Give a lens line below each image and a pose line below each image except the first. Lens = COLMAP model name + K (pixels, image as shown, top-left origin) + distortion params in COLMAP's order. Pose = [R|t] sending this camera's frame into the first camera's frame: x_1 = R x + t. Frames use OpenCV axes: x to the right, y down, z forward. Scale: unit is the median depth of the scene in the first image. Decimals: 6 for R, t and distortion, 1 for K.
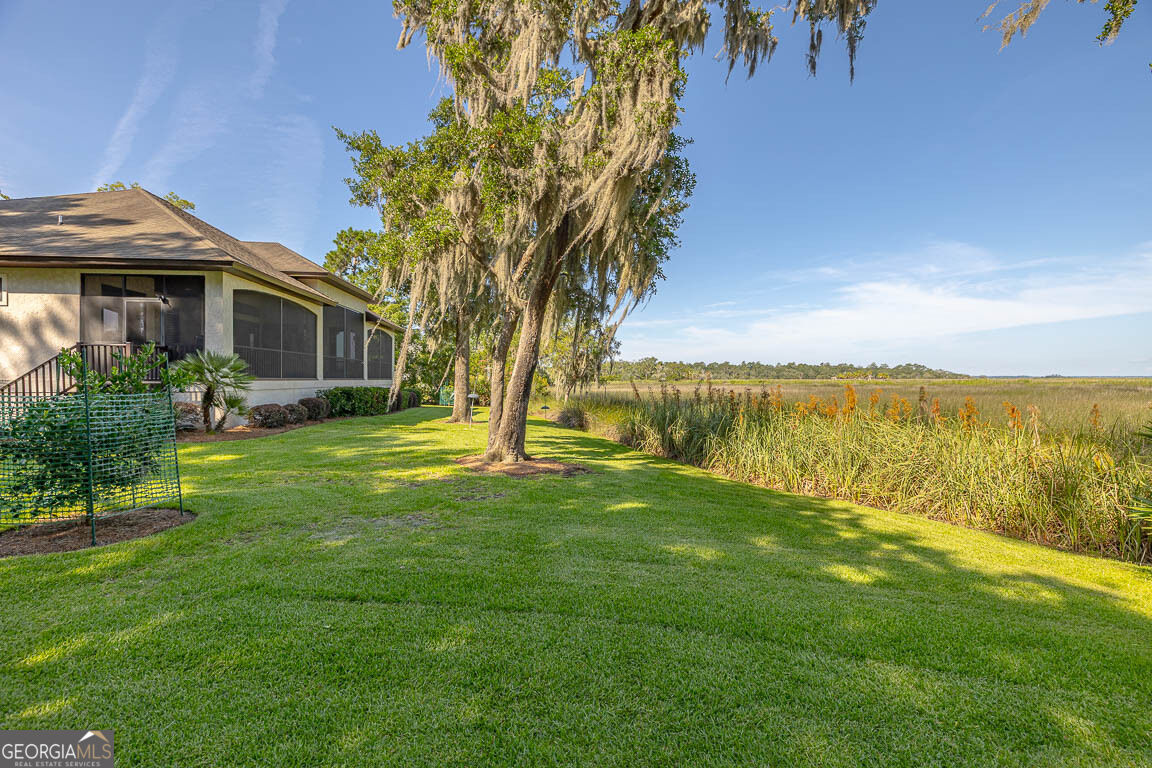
lens RADIAL K [[482.3, 0, 576.5], [0, 482.3, 379.9], [0, 0, 1]] dist [-0.001663, -0.000325]
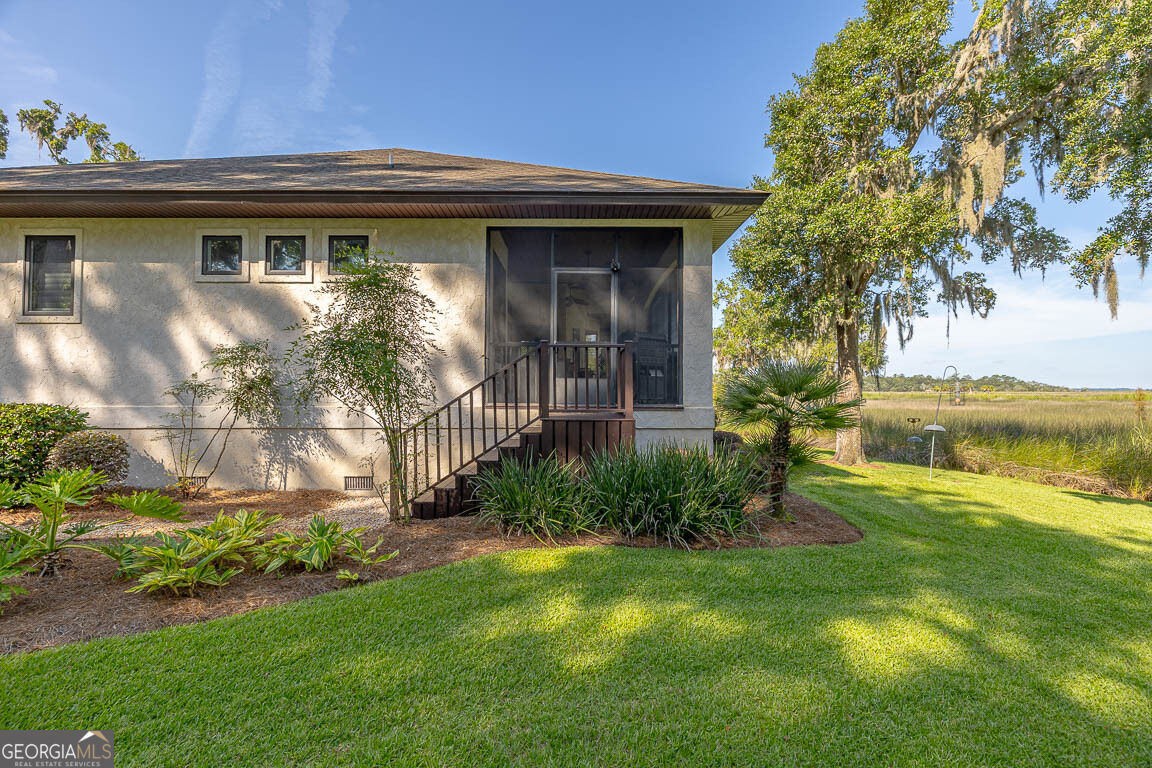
lens RADIAL K [[486.6, 0, 576.2], [0, 486.6, 379.7], [0, 0, 1]] dist [0.000262, -0.000411]
pose [[0.994854, 0.001023, -0.101309, -1.035607], [-0.003430, 0.999716, -0.023581, -0.022553], [0.101256, 0.023807, 0.994575, 0.503909]]
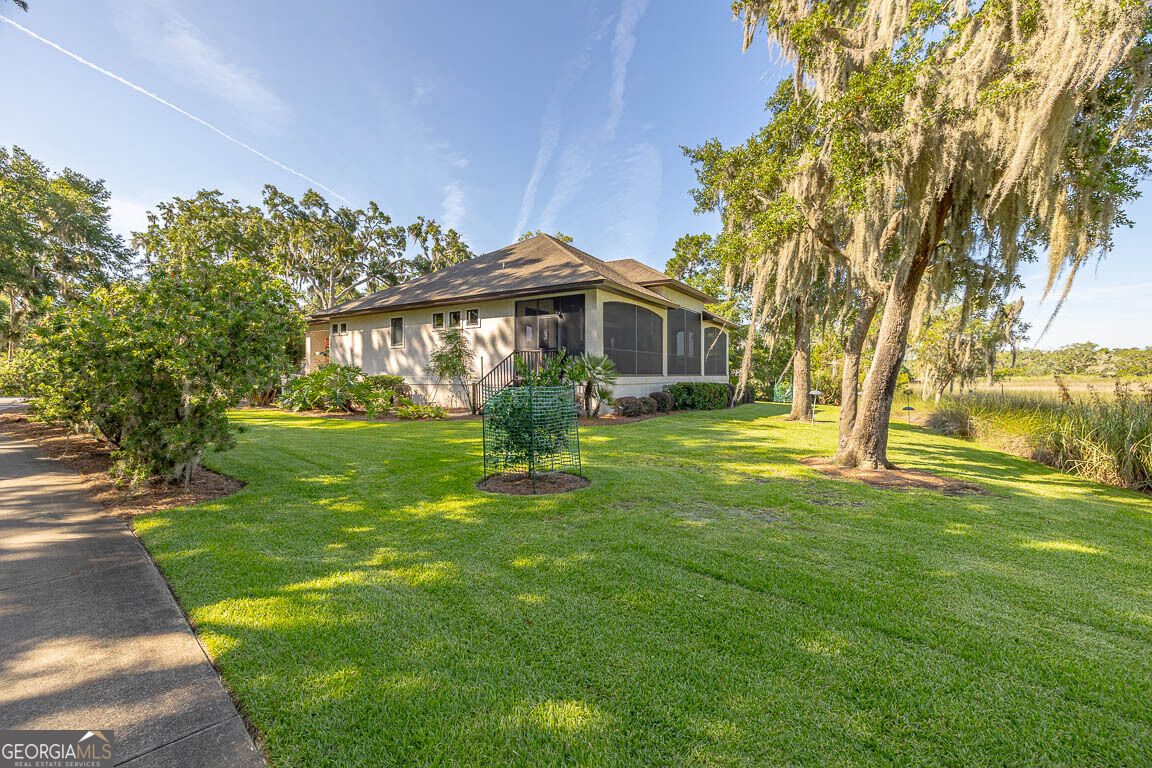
lens RADIAL K [[482.3, 0, 576.5], [0, 482.3, 379.9], [0, 0, 1]] dist [-0.001663, -0.000325]
pose [[0.790610, 0.002430, -0.612315, -0.018477], [0.002756, 0.999968, 0.007526, 0.000049], [0.612314, -0.007638, 0.790578, -0.018207]]
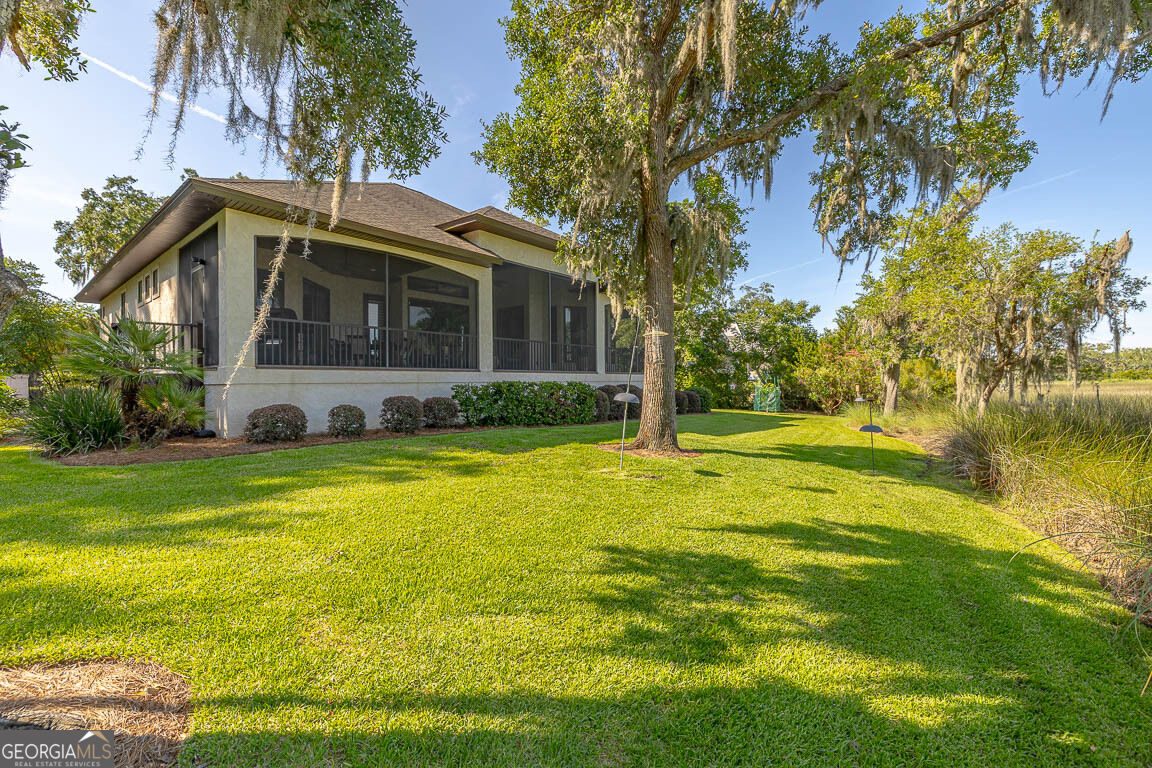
lens RADIAL K [[477.6, 0, 574.8], [0, 477.6, 379.2], [0, 0, 1]] dist [-0.001659, -0.000267]
pose [[0.702715, -0.007202, -0.711435, 0.113174], [0.005009, 0.999974, -0.005176, 0.028535], [0.711454, 0.000074, 0.702732, 1.115691]]
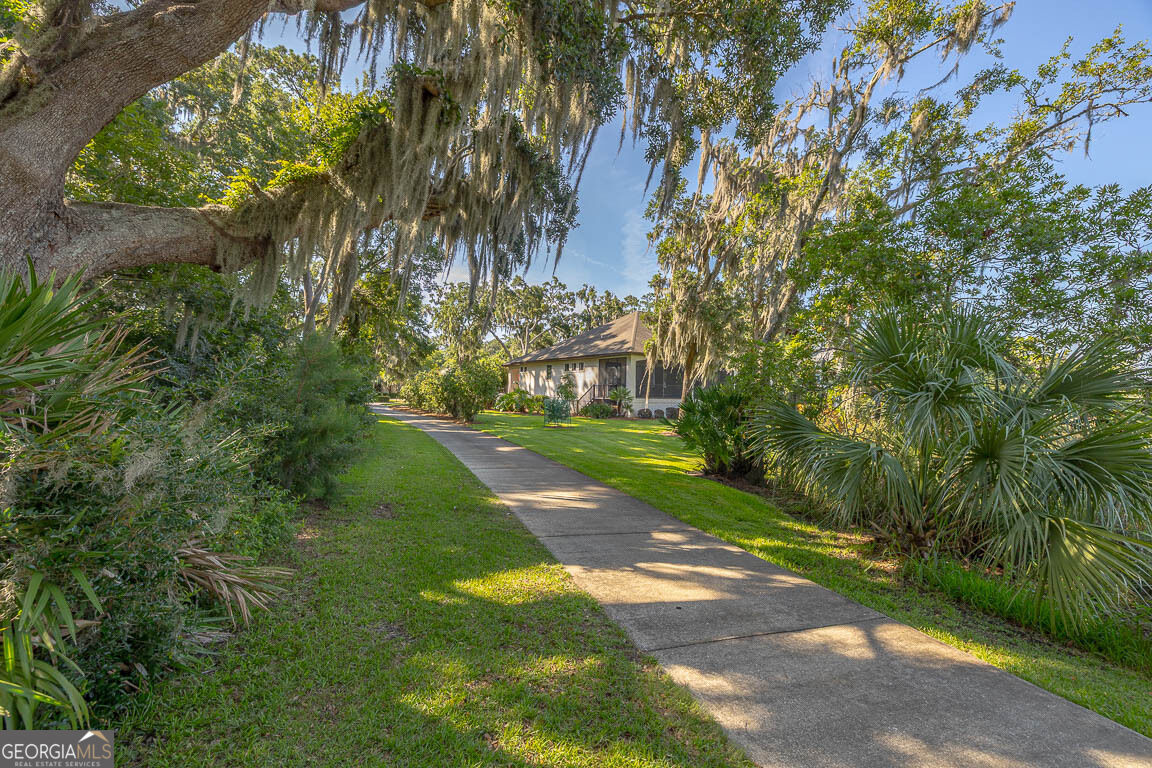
lens RADIAL K [[482.3, 0, 576.5], [0, 482.3, 379.9], [0, 0, 1]] dist [-0.001663, -0.000325]
pose [[0.499577, -0.015604, -0.866129, 1.601515], [-0.028112, 0.999019, -0.034213, -0.005037], [0.865813, 0.041441, 0.498648, -0.600982]]
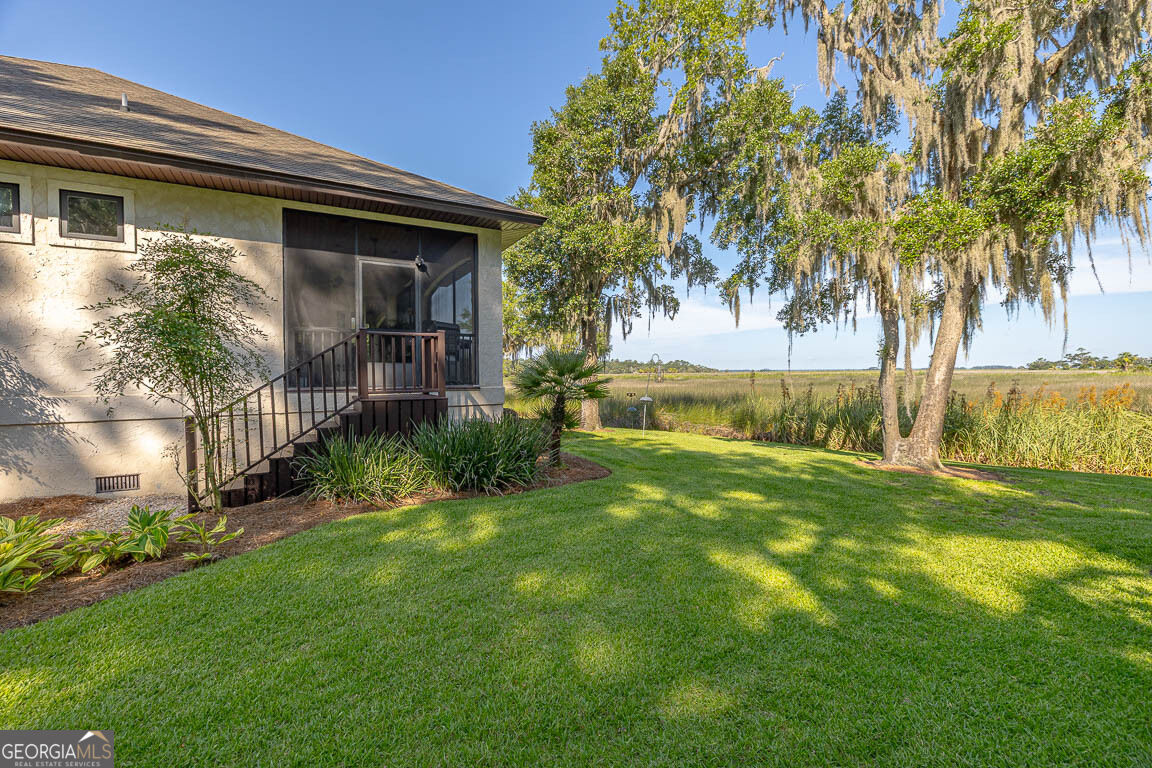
lens RADIAL K [[482.3, 0, 576.5], [0, 482.3, 379.9], [0, 0, 1]] dist [-0.001663, -0.000325]
pose [[0.919181, -0.011997, 0.393653, -1.127572], [0.008212, 0.999902, 0.011298, -0.020527], [-0.393750, -0.007153, 0.919190, 0.390016]]
